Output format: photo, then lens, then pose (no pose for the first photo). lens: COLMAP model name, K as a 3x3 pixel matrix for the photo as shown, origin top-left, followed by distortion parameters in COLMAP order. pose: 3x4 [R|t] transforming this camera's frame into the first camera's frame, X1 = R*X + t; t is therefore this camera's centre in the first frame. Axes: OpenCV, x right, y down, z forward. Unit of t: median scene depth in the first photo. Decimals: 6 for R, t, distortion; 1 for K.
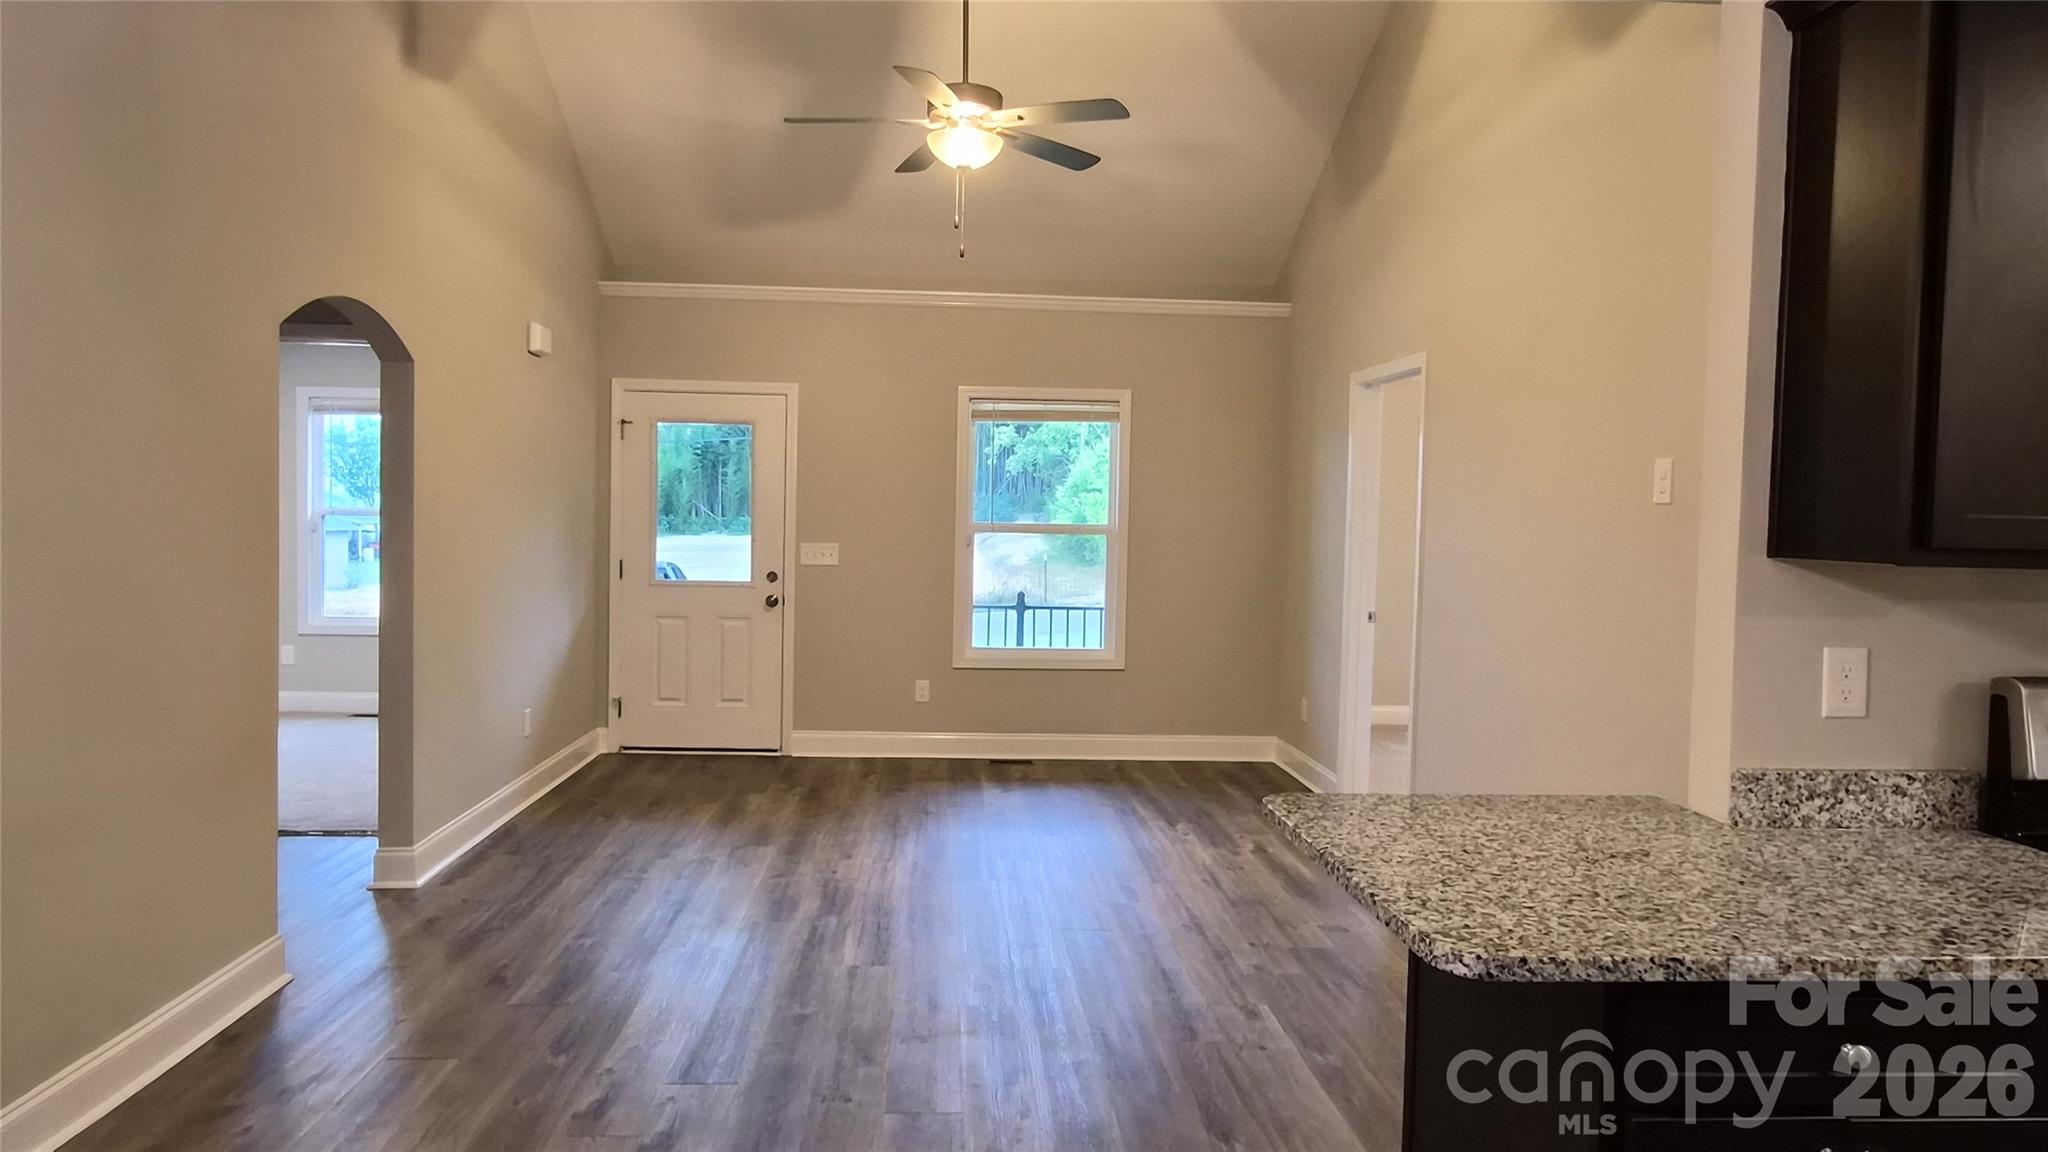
lens RADIAL K [[1262.9, 0, 1016.2], [0, 1262.9, 564.3], [0, 0, 1]] dist [0.002279, 0.000791]
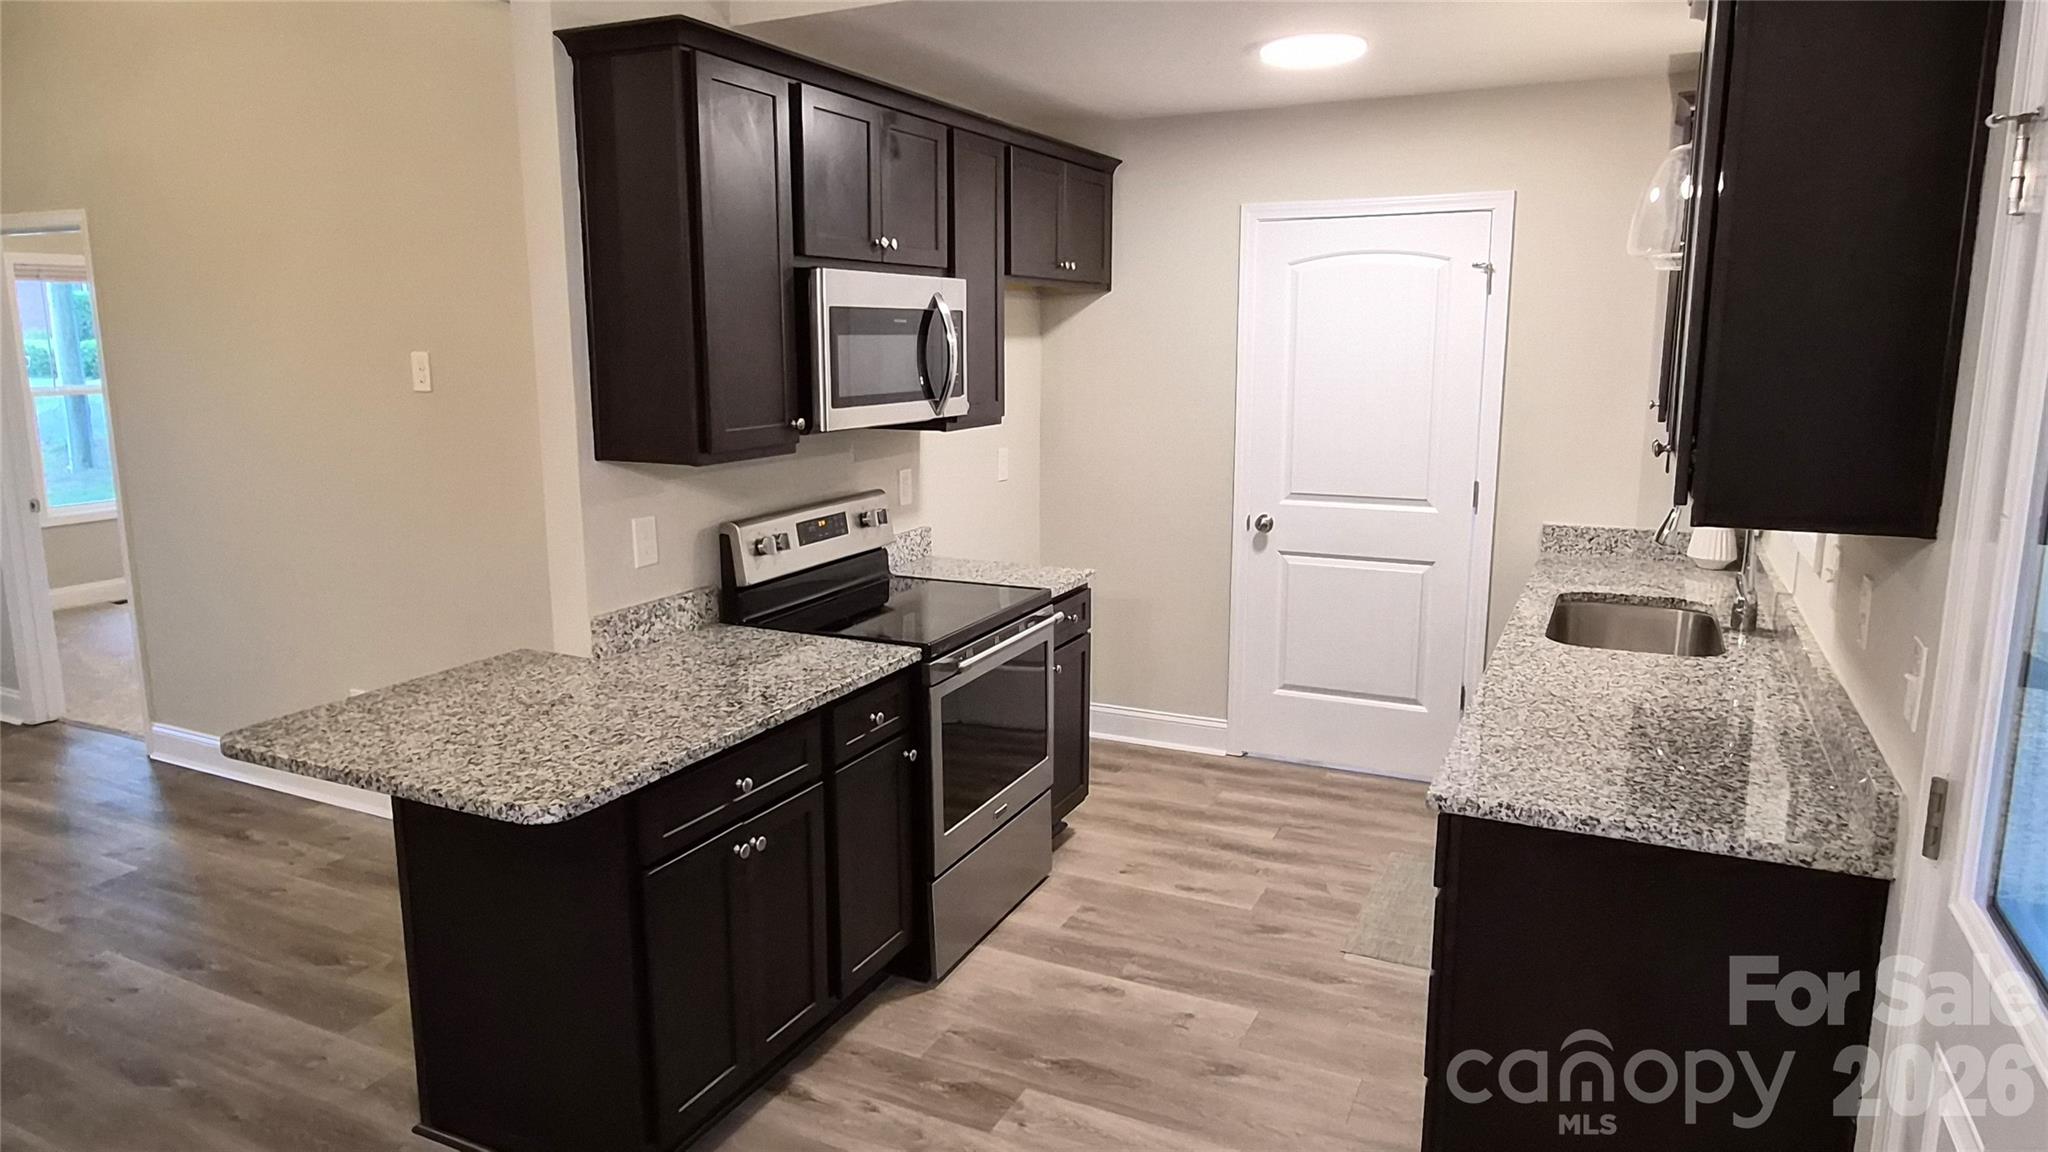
lens RADIAL K [[1262.9, 0, 1016.2], [0, 1262.9, 564.3], [0, 0, 1]] dist [0.002279, 0.000791]
pose [[0.495723, -0.177252, 0.850200, -0.374959], [0.044657, 0.982858, 0.178871, -0.125303], [-0.867332, -0.050703, 0.495141, -0.070069]]
